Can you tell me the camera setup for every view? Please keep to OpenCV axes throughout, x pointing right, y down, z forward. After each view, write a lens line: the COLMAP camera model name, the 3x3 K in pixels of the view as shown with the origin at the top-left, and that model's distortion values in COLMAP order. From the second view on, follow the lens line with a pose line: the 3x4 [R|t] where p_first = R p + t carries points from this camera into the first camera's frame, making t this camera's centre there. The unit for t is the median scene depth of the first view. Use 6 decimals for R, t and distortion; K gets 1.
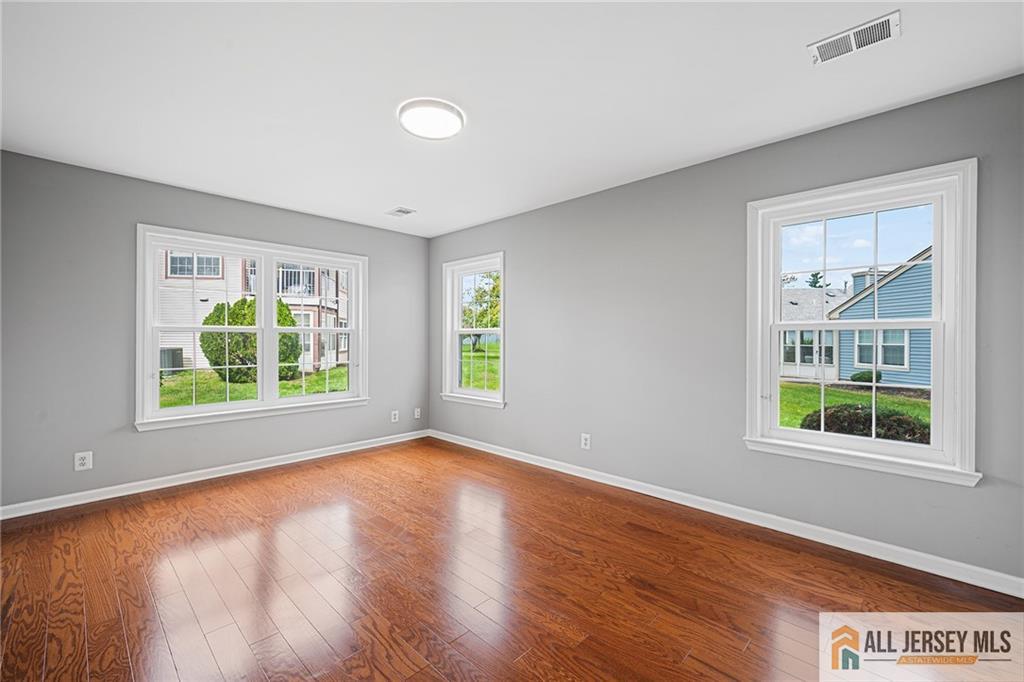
lens RADIAL K [[429.7, 0, 510.2], [0, 429.7, 339.2], [0, 0, 1]] dist [0.016963, -0.000067]
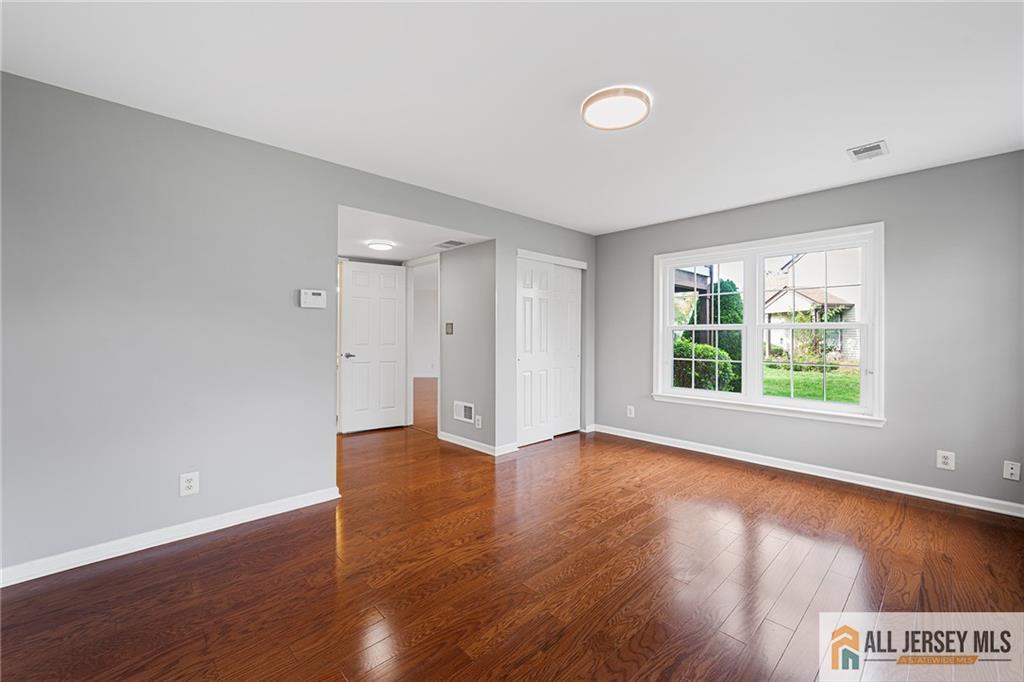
lens RADIAL K [[413.4, 0, 505.2], [0, 413.4, 335.0], [0, 0, 1]] dist [0.000403, -0.000038]
pose [[-0.049876, -0.004488, -0.998745, 0.521868], [-0.002640, 0.999987, -0.004362, 0.002436], [0.998752, 0.002419, -0.049887, 0.552609]]
